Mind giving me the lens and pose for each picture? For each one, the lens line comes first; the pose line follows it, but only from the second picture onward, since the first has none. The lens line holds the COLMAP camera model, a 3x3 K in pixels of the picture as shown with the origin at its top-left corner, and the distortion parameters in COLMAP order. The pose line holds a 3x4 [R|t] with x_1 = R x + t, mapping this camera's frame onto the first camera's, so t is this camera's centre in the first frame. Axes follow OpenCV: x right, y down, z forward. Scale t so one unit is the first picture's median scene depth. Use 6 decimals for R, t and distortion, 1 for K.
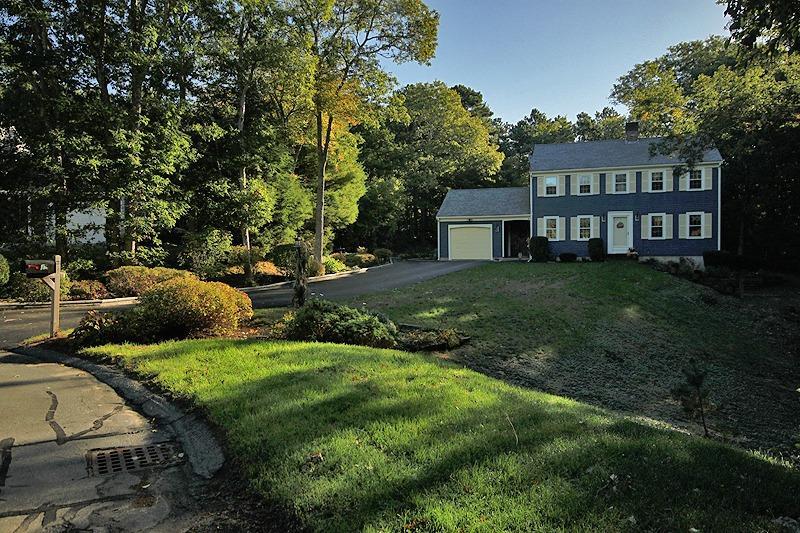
lens RADIAL K [[602.0, 0, 401.5], [0, 602.0, 265.8], [0, 0, 1]] dist [0.002203, 0.000360]
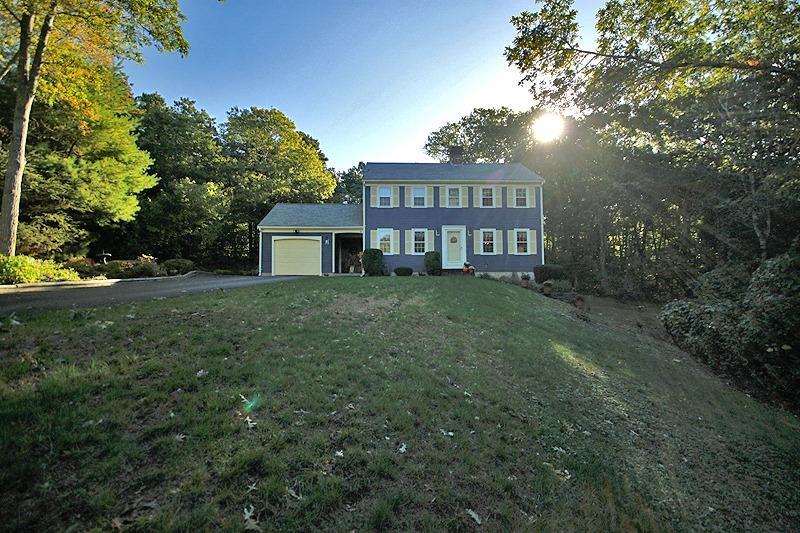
lens RADIAL K [[362.5, 0, 398.7], [0, 362.5, 269.5], [0, 0, 1]] dist [0.005397, 0.000232]
pose [[0.944287, 0.017929, 0.328636, 0.086152], [0.003170, 0.997973, -0.063555, 0.017090], [-0.329109, 0.061056, 0.942316, 0.473148]]
